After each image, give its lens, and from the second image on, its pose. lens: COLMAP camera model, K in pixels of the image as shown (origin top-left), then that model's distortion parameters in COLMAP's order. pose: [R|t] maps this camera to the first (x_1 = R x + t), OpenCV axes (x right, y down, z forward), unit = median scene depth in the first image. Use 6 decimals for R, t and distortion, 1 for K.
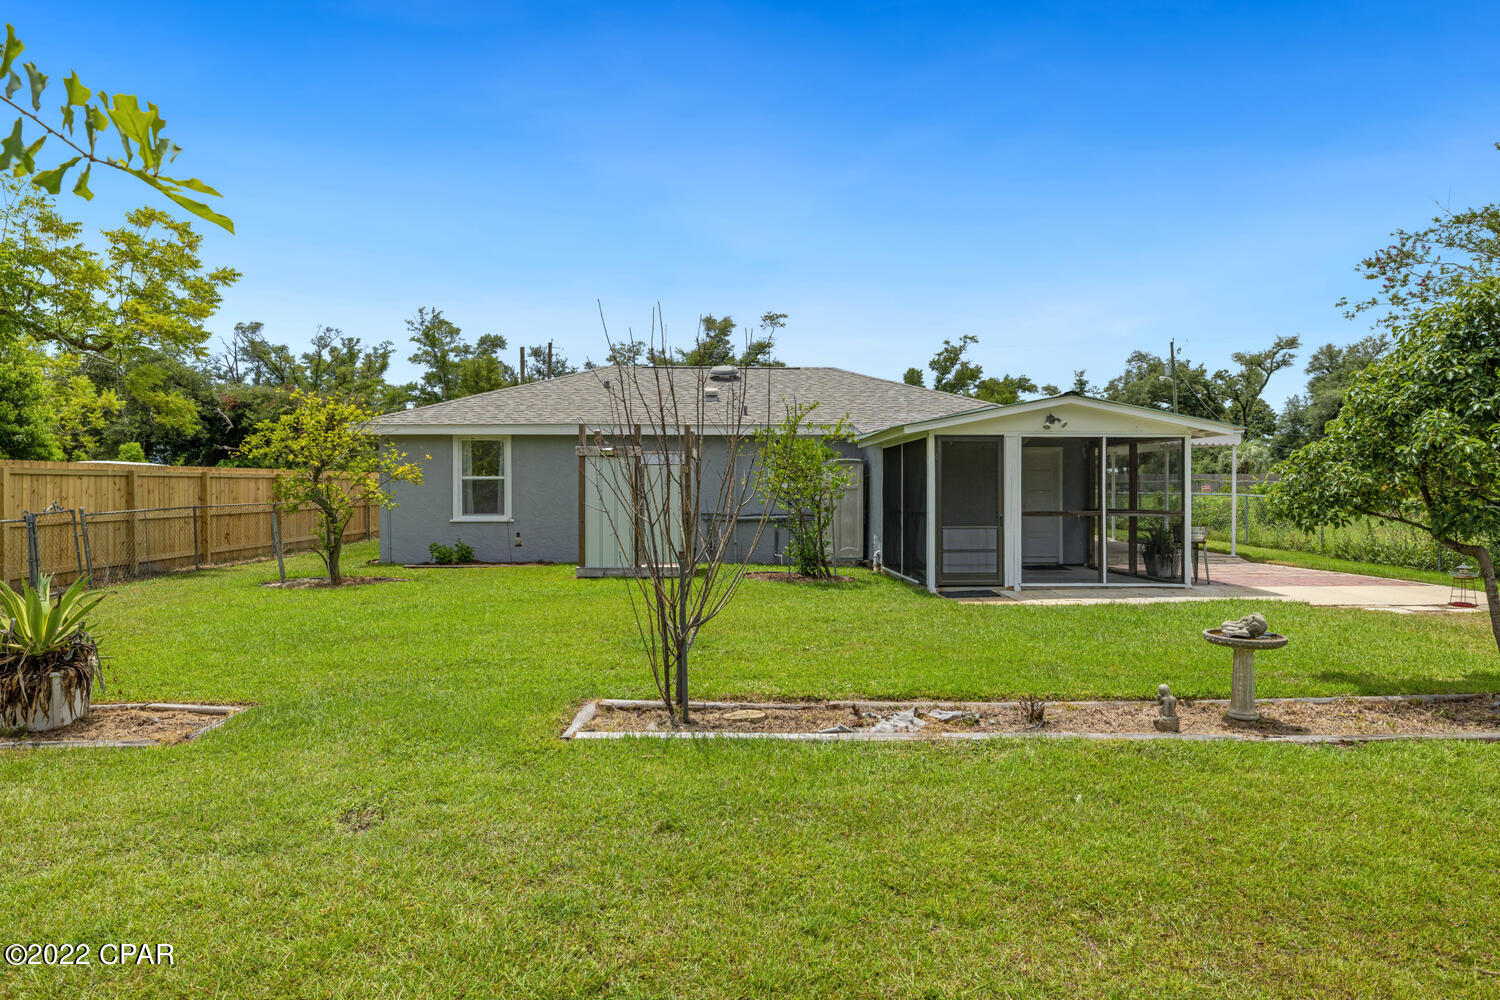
lens RADIAL K [[914.5, 0, 745.6], [0, 914.5, 493.8], [0, 0, 1]] dist [0.000050, -0.000043]
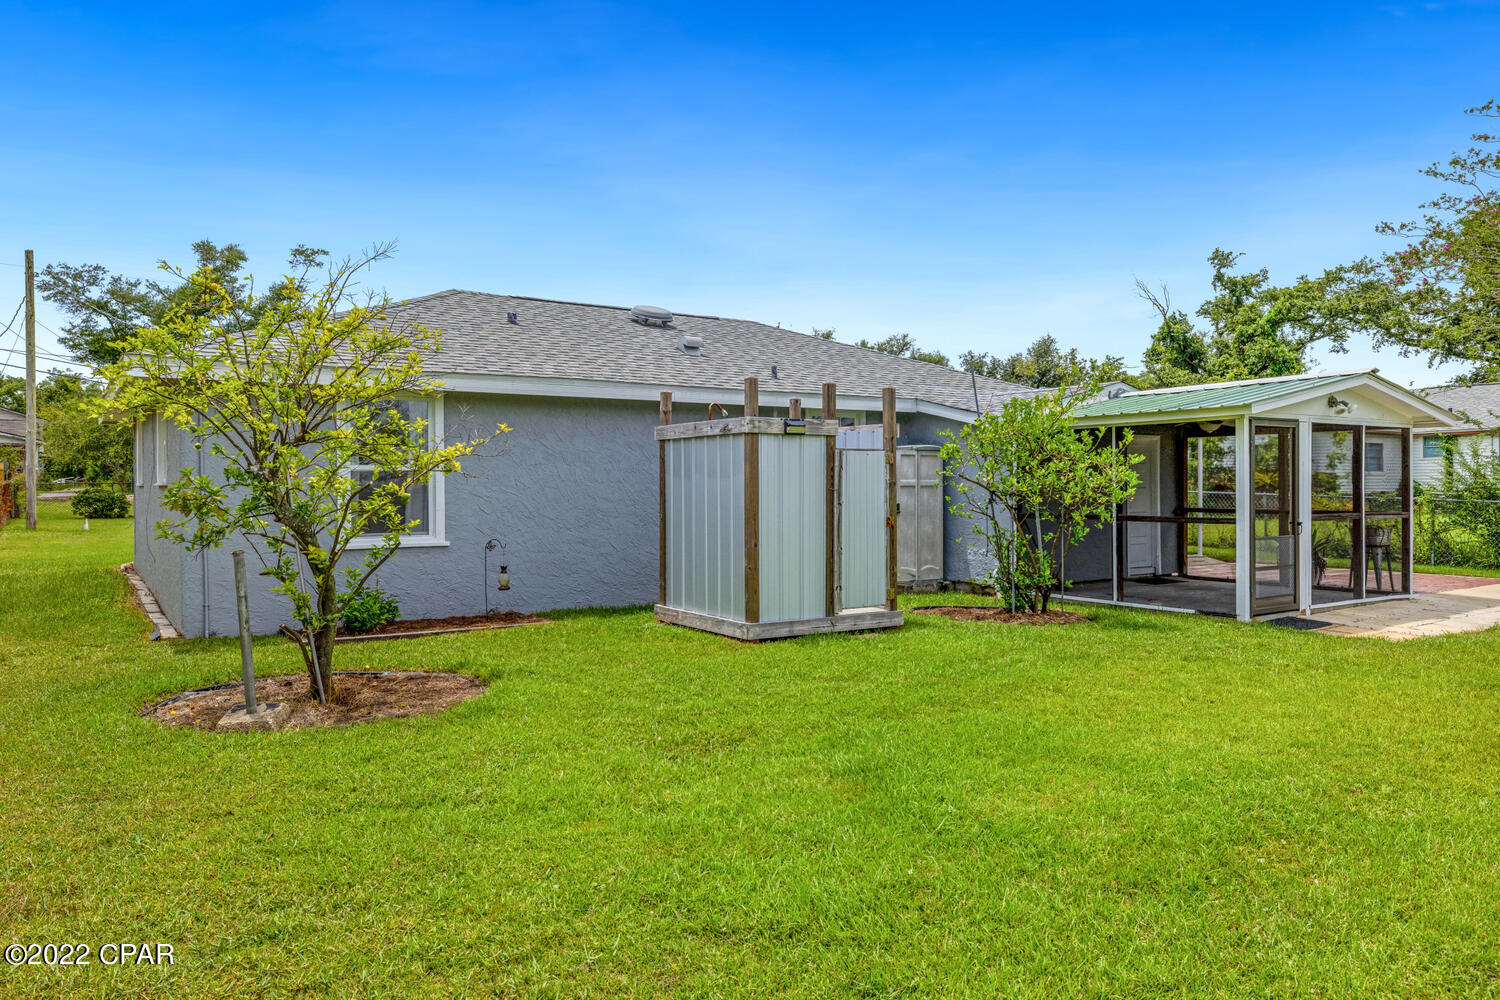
lens RADIAL K [[1026.4, 0, 750.0], [0, 1026.4, 491.8], [0, 0, 1]] dist [-0.007167, 0.000623]
pose [[0.844281, -0.006770, 0.535858, -0.113795], [0.003482, 0.999968, 0.007147, -0.001856], [-0.535890, -0.004168, 0.844278, 0.095203]]
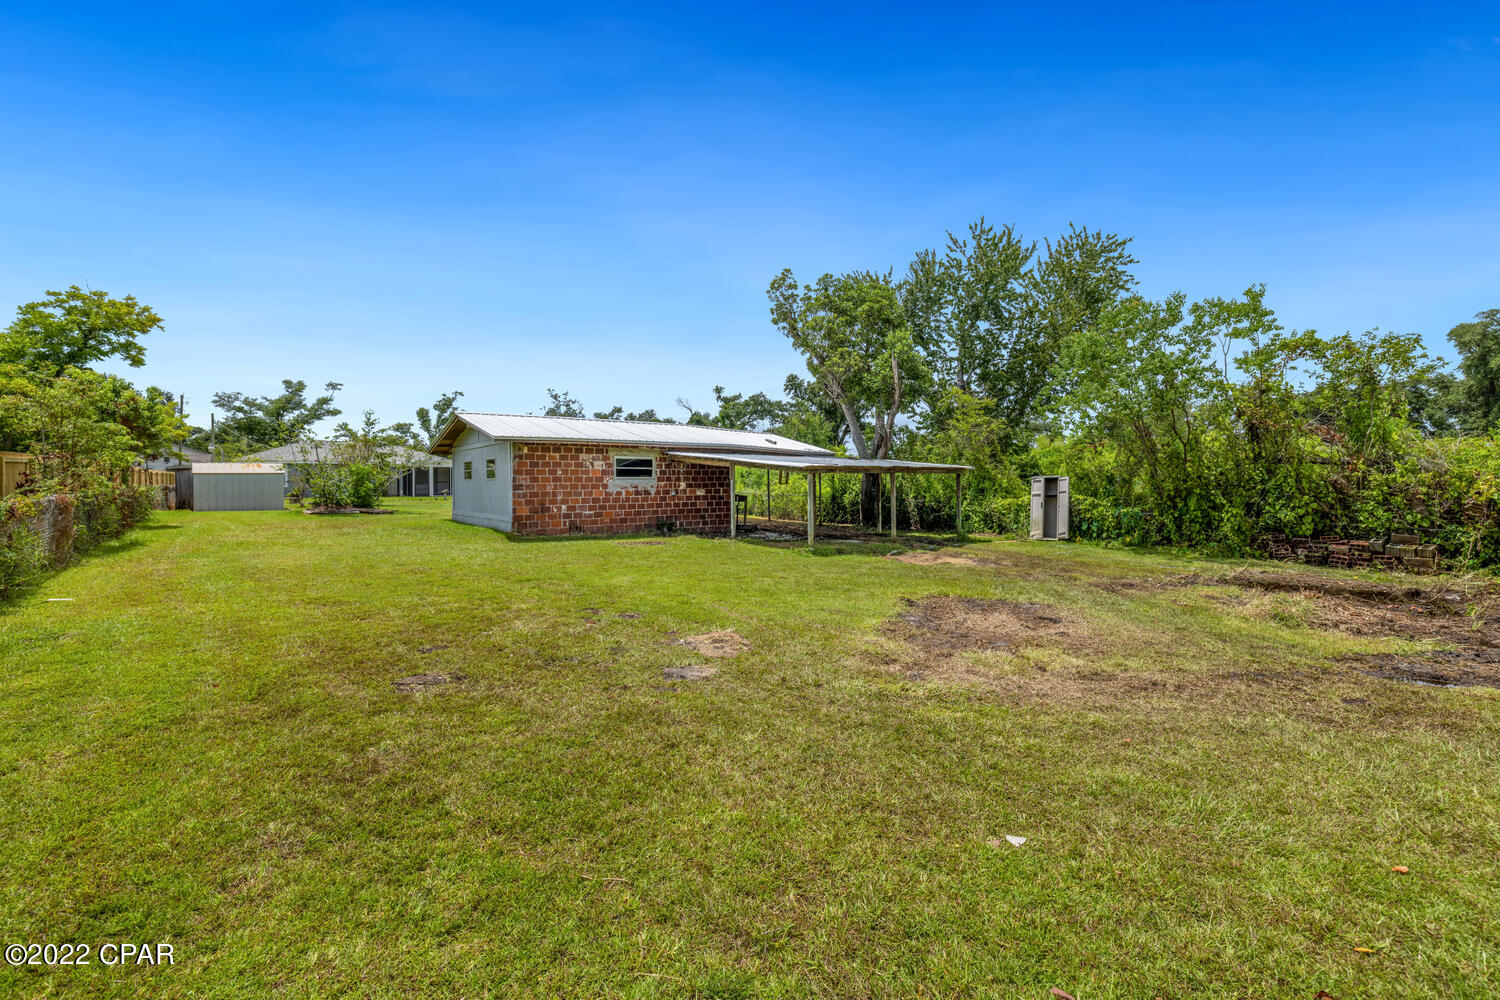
lens RADIAL K [[624.4, 0, 752.5], [0, 624.4, 492.3], [0, 0, 1]] dist [0.001425, 0.000348]
pose [[0.791678, -0.016085, 0.610727, -0.071387], [0.008057, 0.999841, 0.015890, 0.007045], [-0.610886, -0.007659, 0.791682, -0.487569]]
